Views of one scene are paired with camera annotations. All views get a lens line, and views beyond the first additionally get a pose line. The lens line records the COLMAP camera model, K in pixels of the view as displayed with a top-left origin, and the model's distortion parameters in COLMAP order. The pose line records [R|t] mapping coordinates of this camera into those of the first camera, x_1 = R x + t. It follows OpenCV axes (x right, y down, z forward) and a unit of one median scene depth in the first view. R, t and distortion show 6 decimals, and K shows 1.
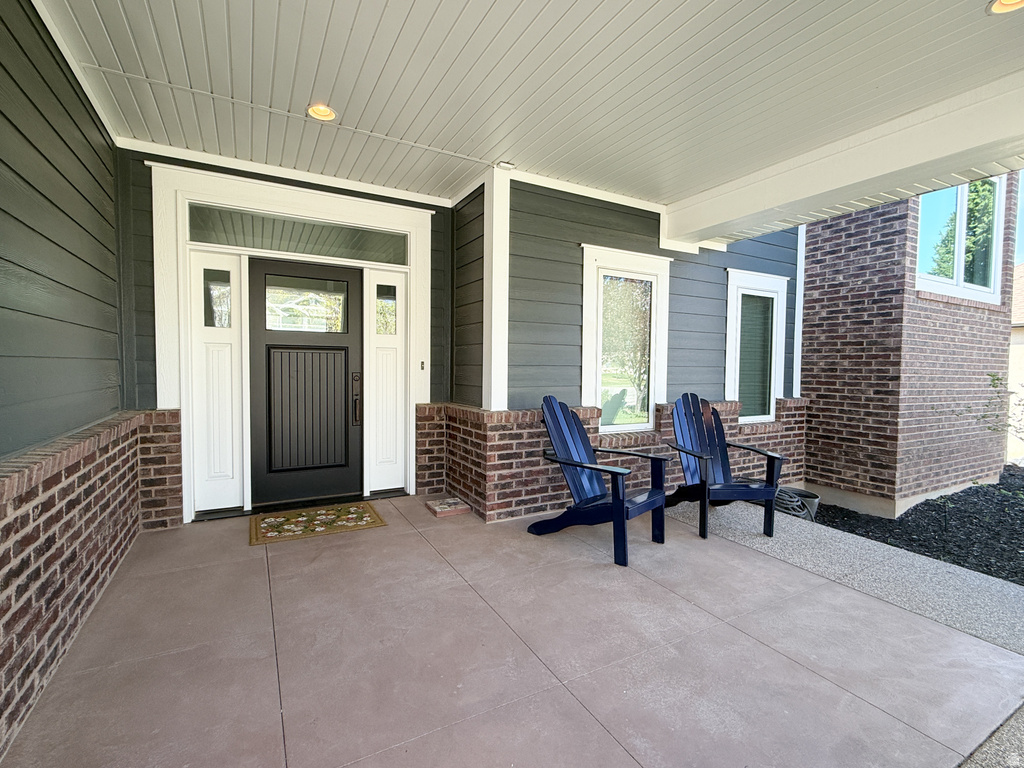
lens RADIAL K [[475.4, 0, 513.1], [0, 475.4, 382.8], [0, 0, 1]] dist [0.003839, -0.000649]
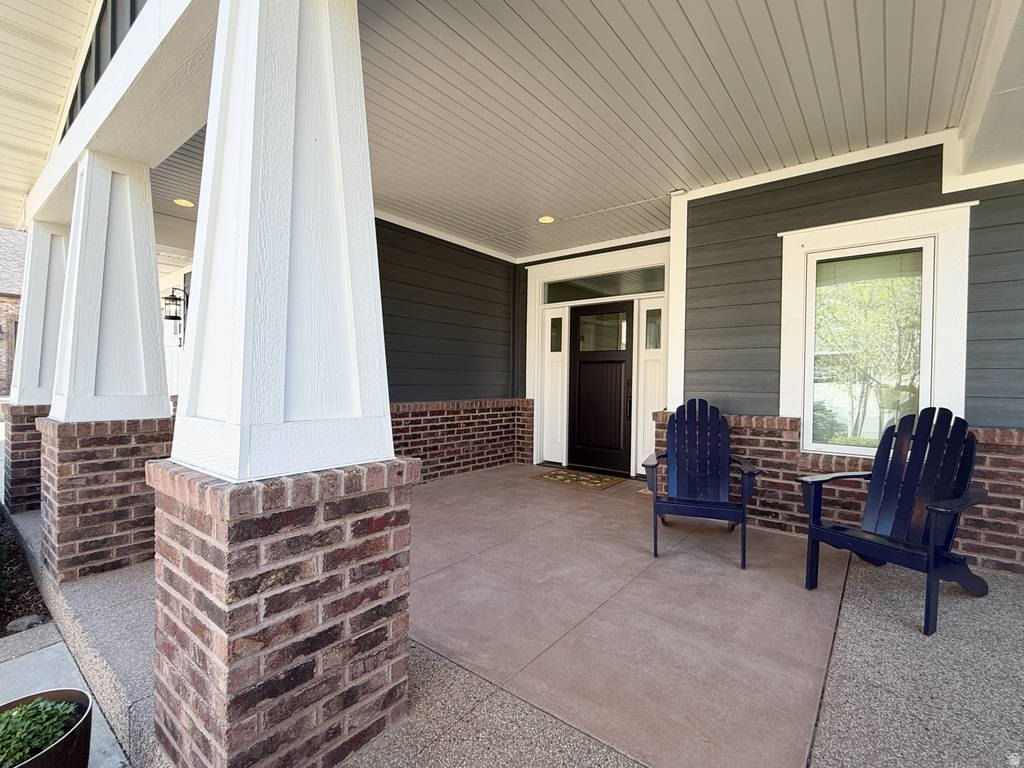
lens RADIAL K [[475.4, 0, 511.2], [0, 475.4, 381.1], [0, 0, 1]] dist [0.003839, -0.000649]
pose [[0.375171, -0.003989, -0.926947, 0.867653], [-0.042399, 0.998870, -0.021459, 0.027604], [0.925985, 0.047353, 0.374578, 0.235015]]
